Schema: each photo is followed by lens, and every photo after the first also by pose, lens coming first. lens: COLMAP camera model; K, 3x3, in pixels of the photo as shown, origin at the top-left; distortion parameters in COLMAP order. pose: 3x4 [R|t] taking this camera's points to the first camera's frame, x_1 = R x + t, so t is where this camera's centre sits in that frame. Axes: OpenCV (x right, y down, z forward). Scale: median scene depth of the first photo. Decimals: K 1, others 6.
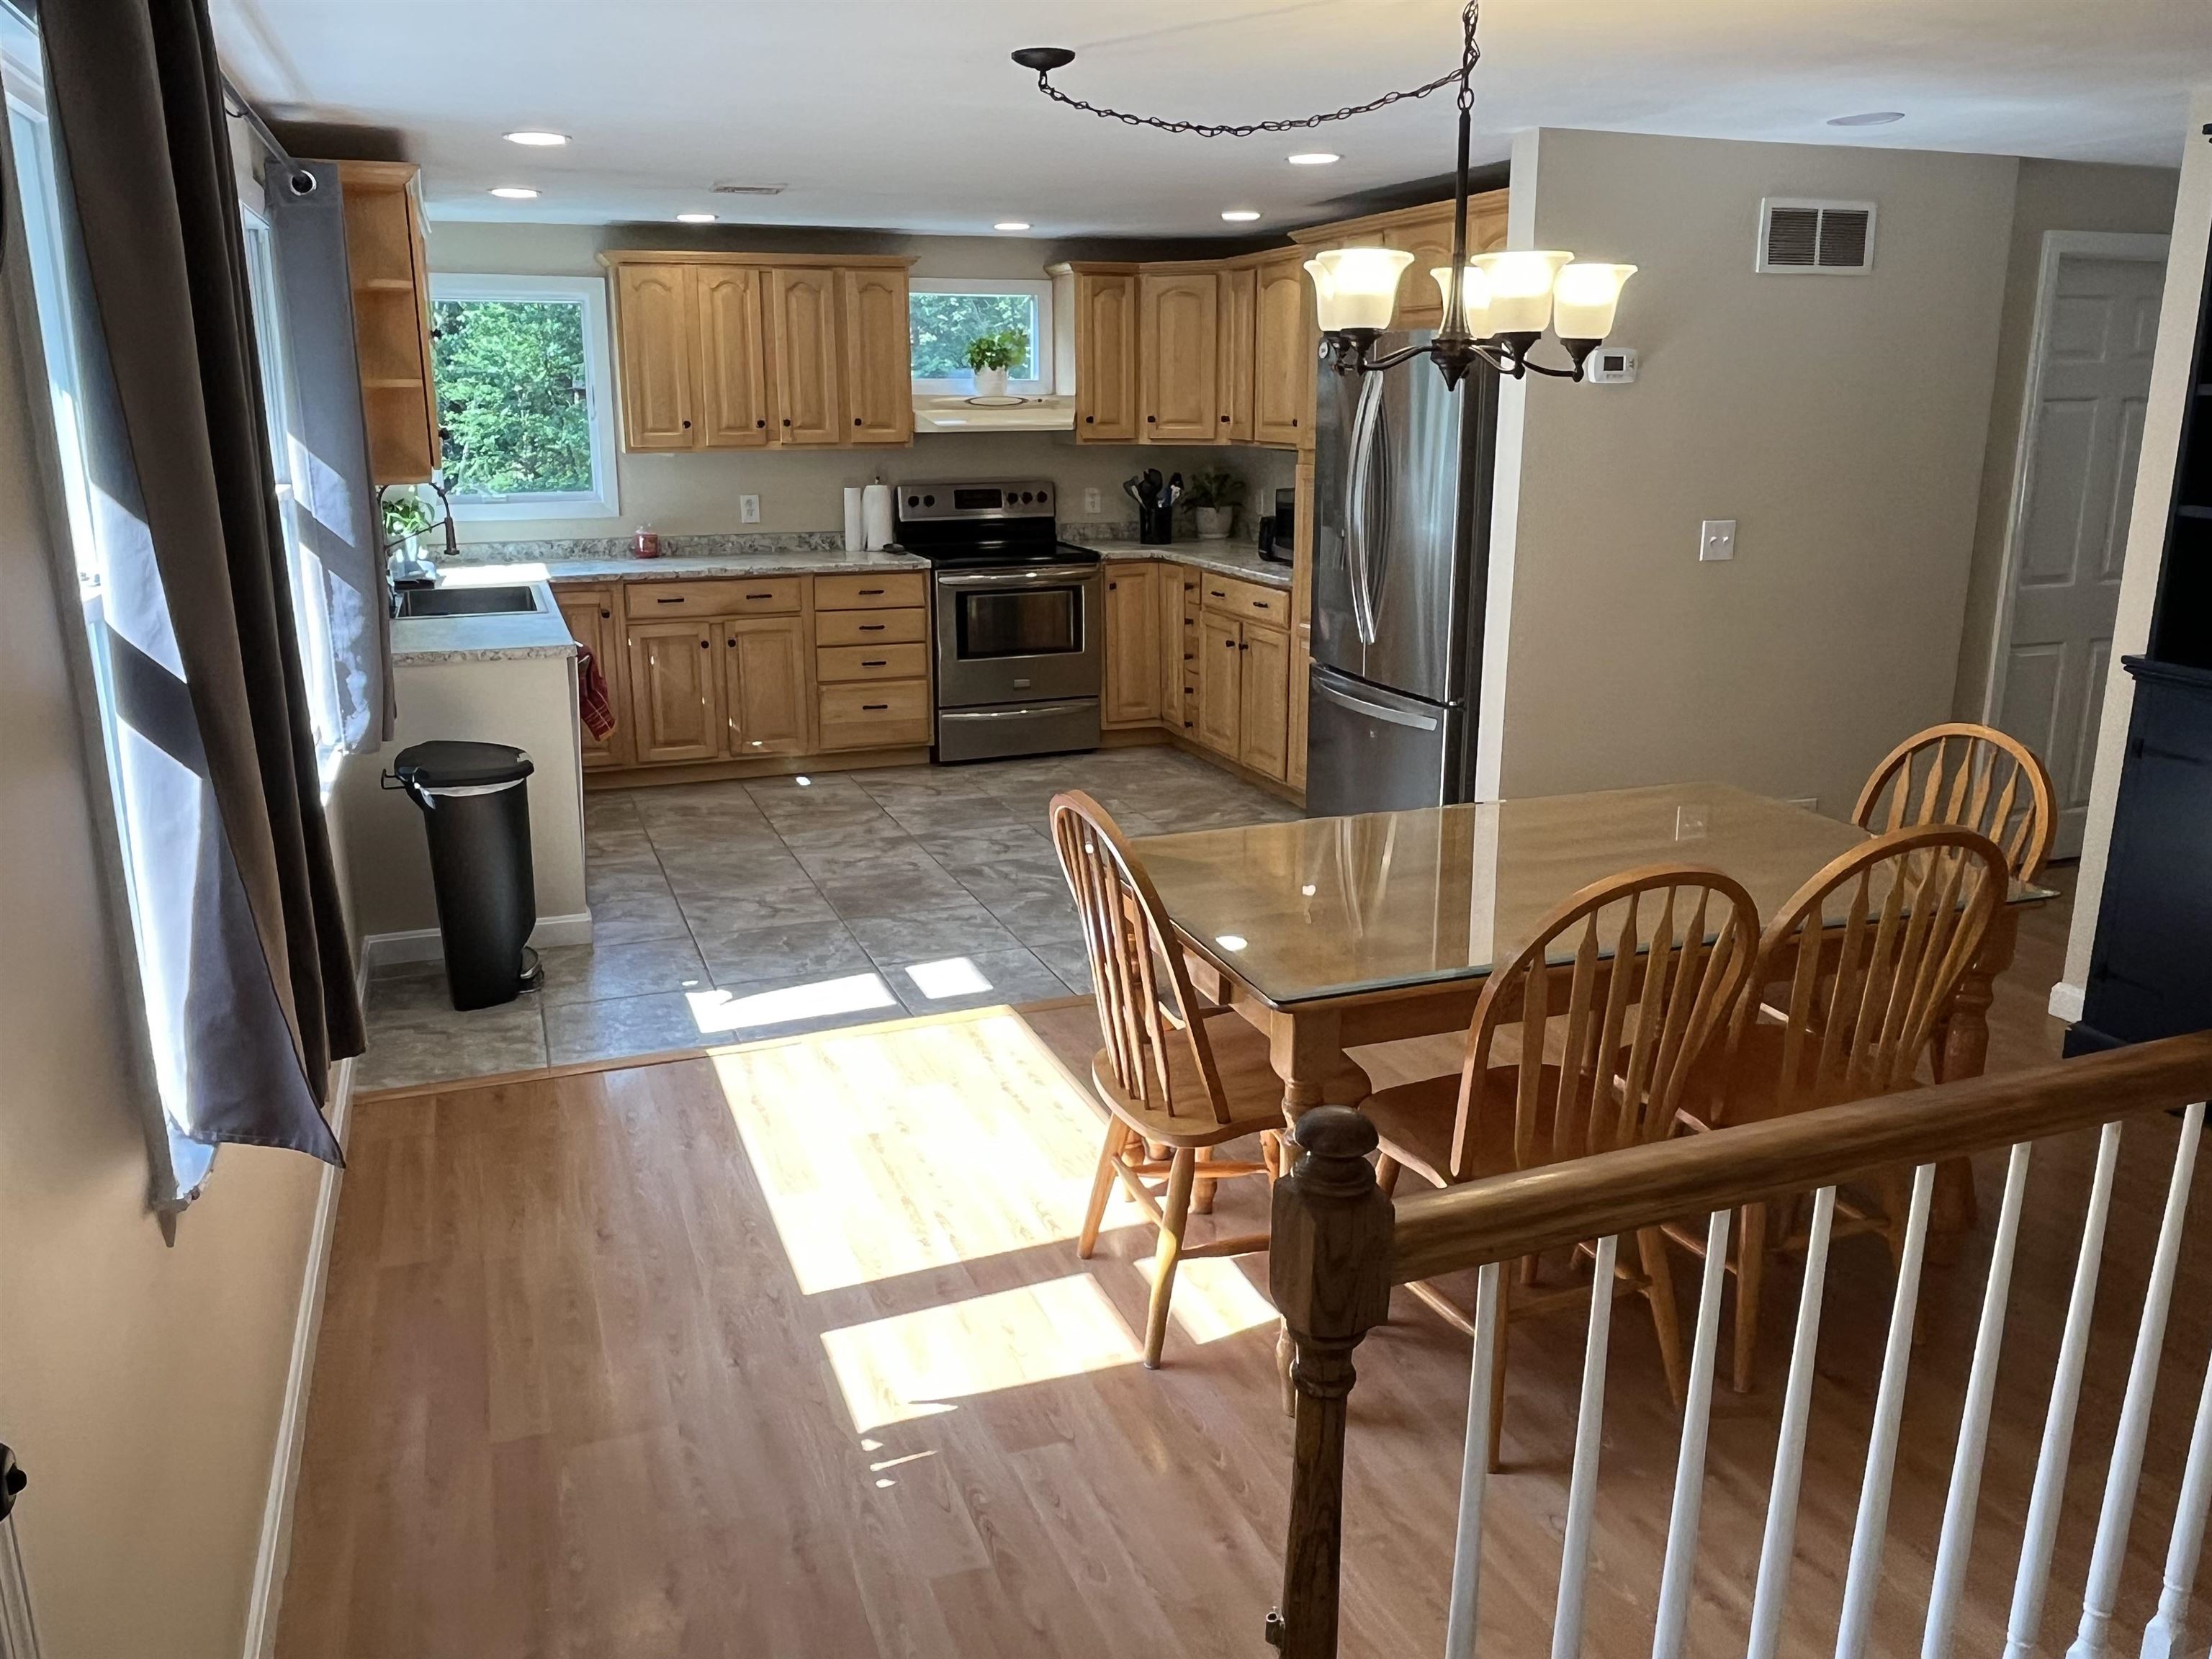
lens RADIAL K [[1642.1, 0, 1096.3], [0, 1642.1, 790.7], [0, 0, 1]] dist [0.001031, -0.006072]
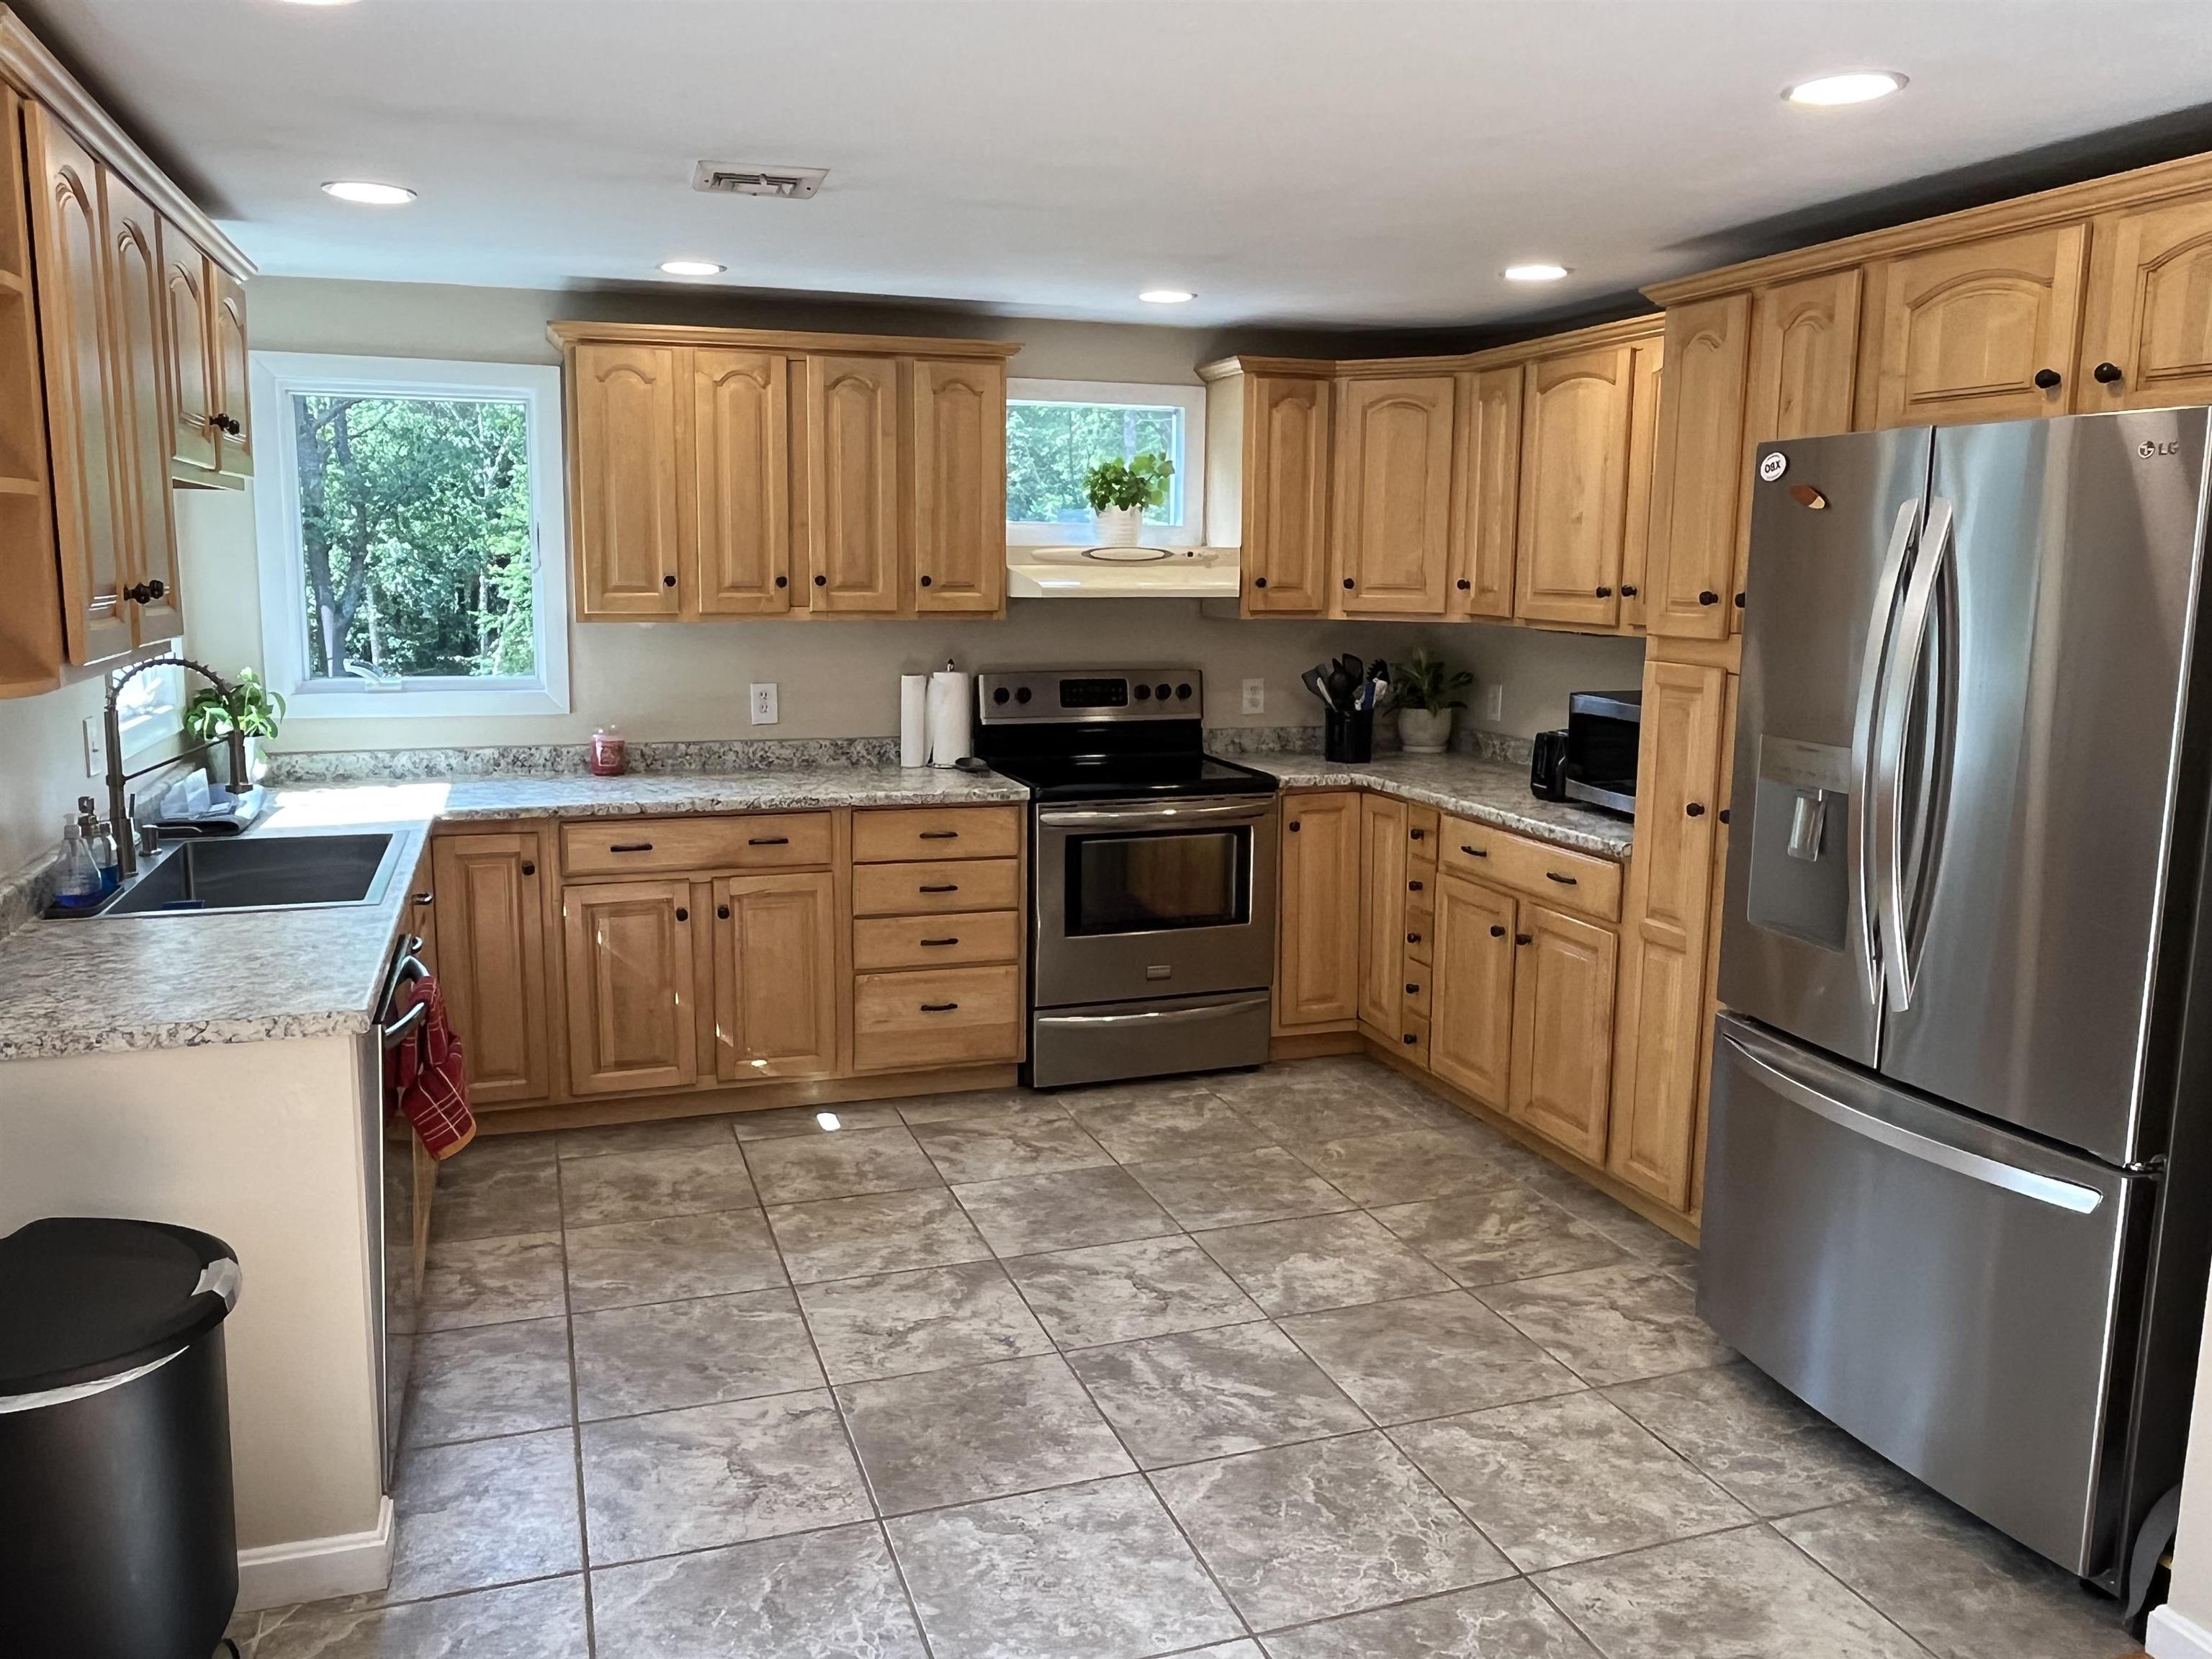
lens RADIAL K [[1642.1, 0, 1097.0], [0, 1642.1, 805.5], [0, 0, 1]] dist [0.001031, -0.006072]
pose [[0.999525, 0.018361, -0.024750, -0.057539], [-0.020451, 0.995994, -0.087049, -0.076845], [0.023053, 0.087514, 0.995897, 0.343833]]
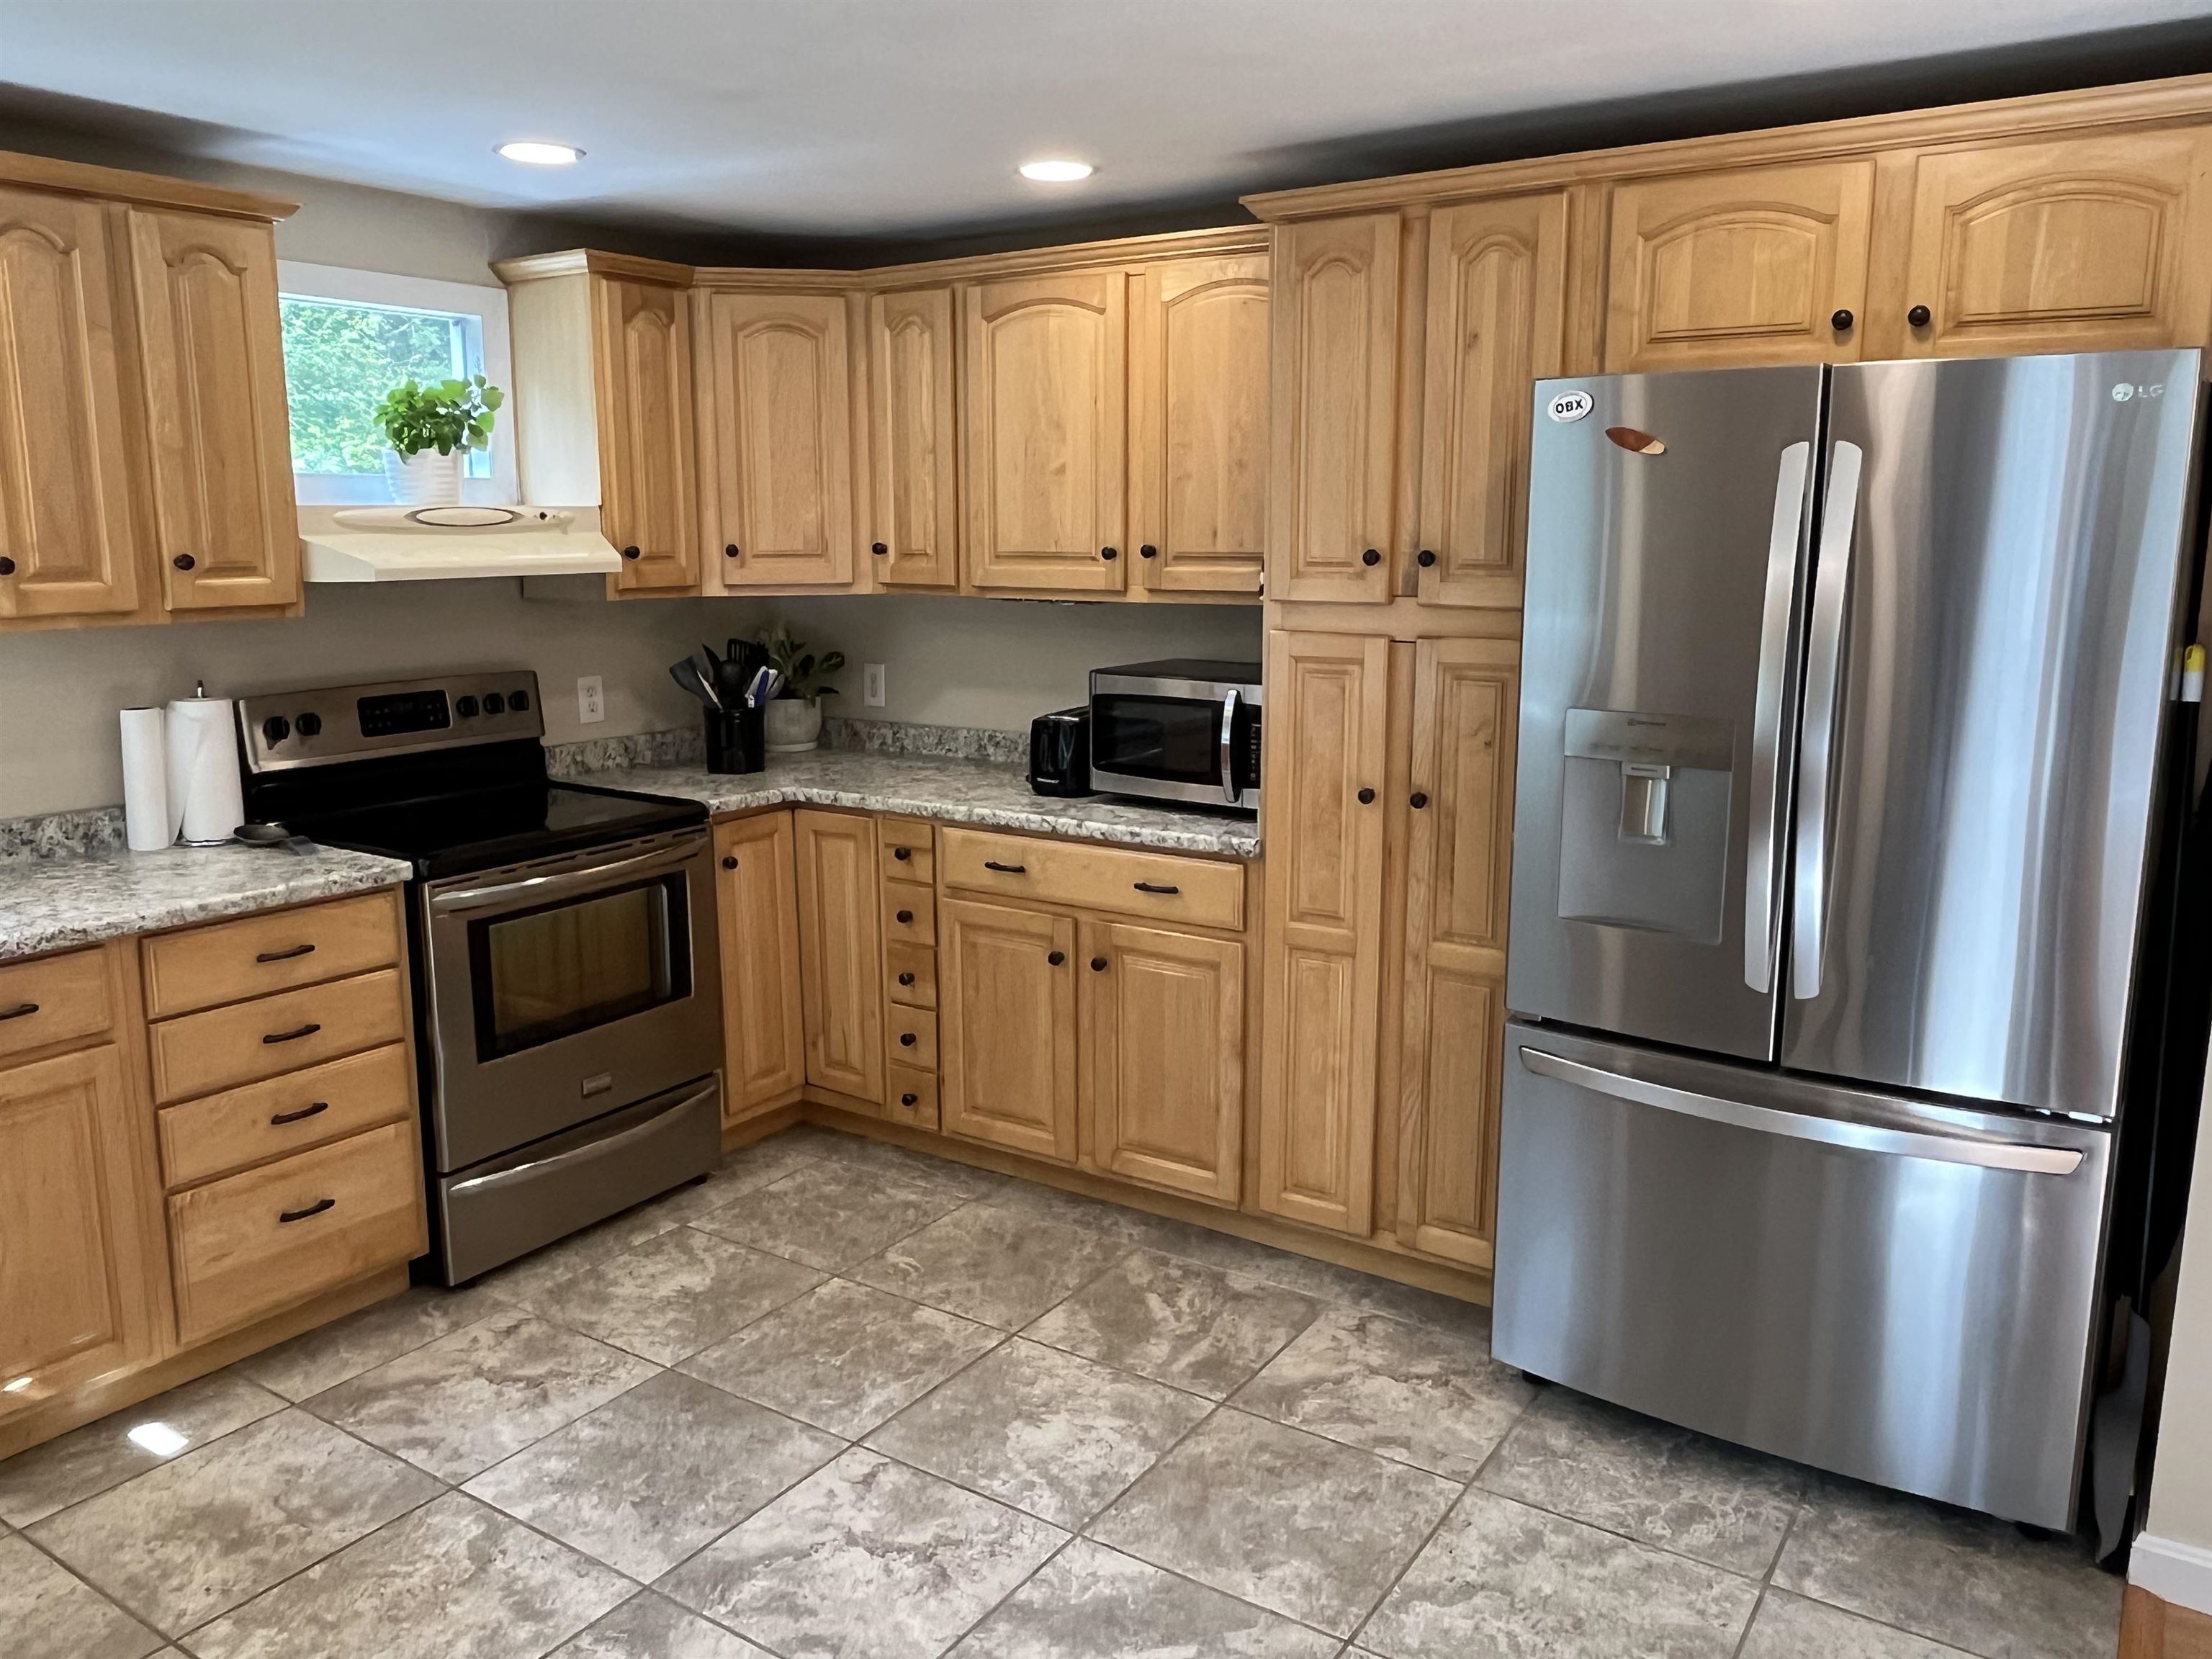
lens RADIAL K [[1642.1, 0, 1071.1], [0, 1642.1, 804.3], [0, 0, 1]] dist [0.001031, -0.006072]
pose [[0.815608, -0.095812, 0.570618, -0.211060], [0.135135, 0.990463, -0.026847, -0.120423], [-0.562604, 0.099007, 0.820777, 0.530033]]
